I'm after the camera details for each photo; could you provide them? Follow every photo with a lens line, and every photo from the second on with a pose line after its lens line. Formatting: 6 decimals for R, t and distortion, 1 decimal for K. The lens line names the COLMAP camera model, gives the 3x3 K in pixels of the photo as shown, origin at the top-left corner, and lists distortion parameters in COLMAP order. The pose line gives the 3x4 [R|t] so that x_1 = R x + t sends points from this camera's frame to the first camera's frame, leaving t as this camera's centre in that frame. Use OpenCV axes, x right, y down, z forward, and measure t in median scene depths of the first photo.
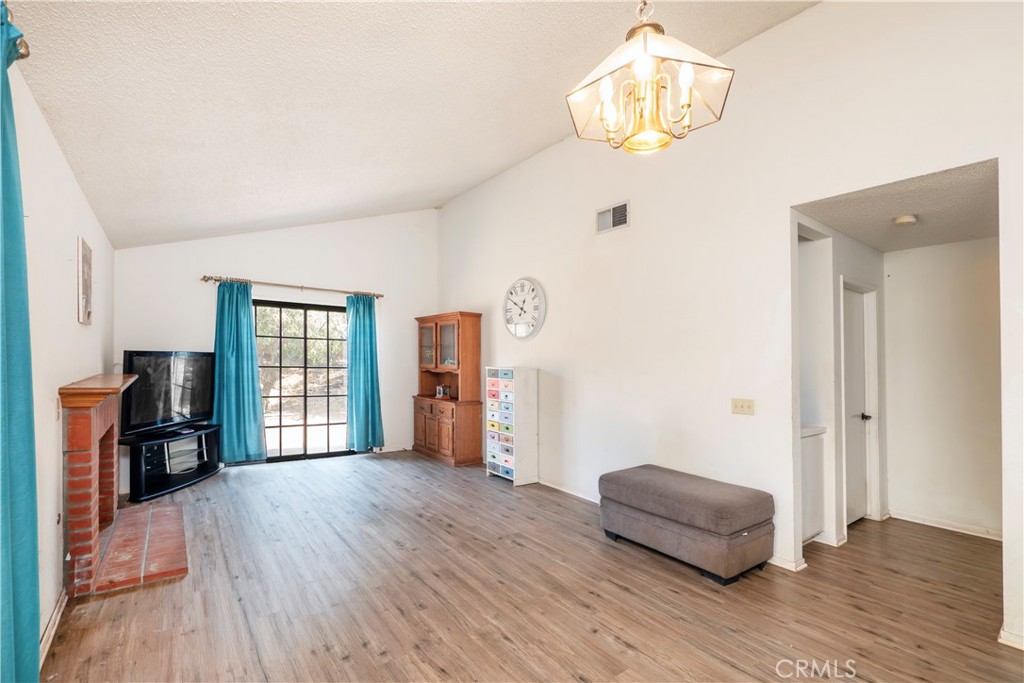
lens RADIAL K [[444.8, 0, 509.9], [0, 444.8, 354.5], [0, 0, 1]] dist [-0.000531, 0.000036]
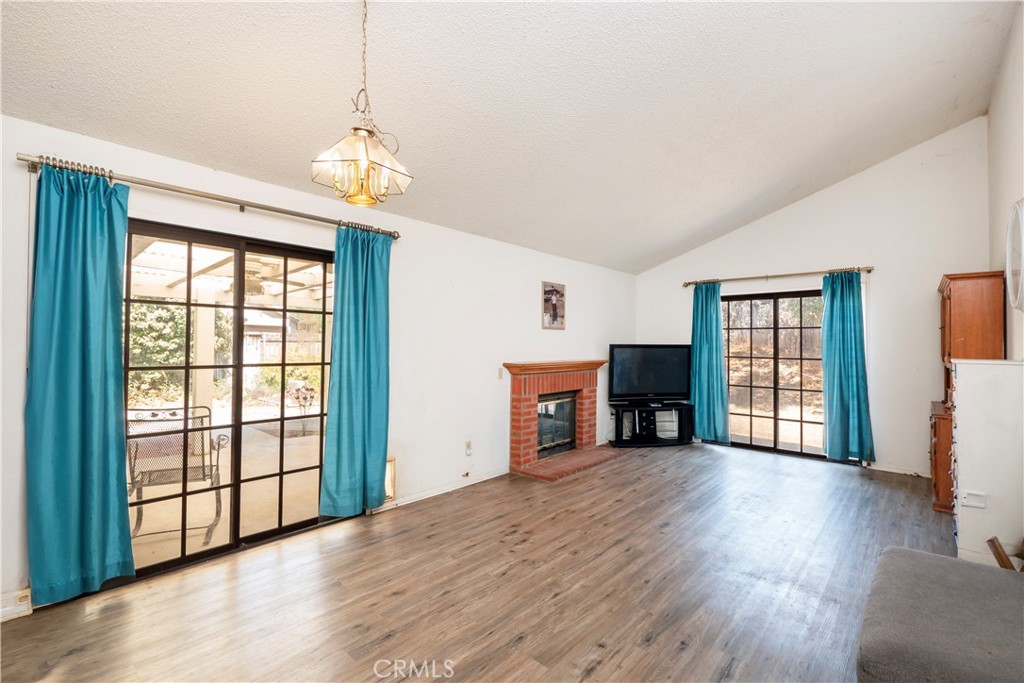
lens RADIAL K [[454.7, 0, 512.0], [0, 454.7, 341.5], [0, 0, 1]] dist [-0.000055, 0.000194]
pose [[0.216683, -0.025350, -0.975913, 0.417139], [0.007907, 0.999676, -0.024212, 0.012470], [0.976210, -0.002470, 0.216813, 0.247583]]
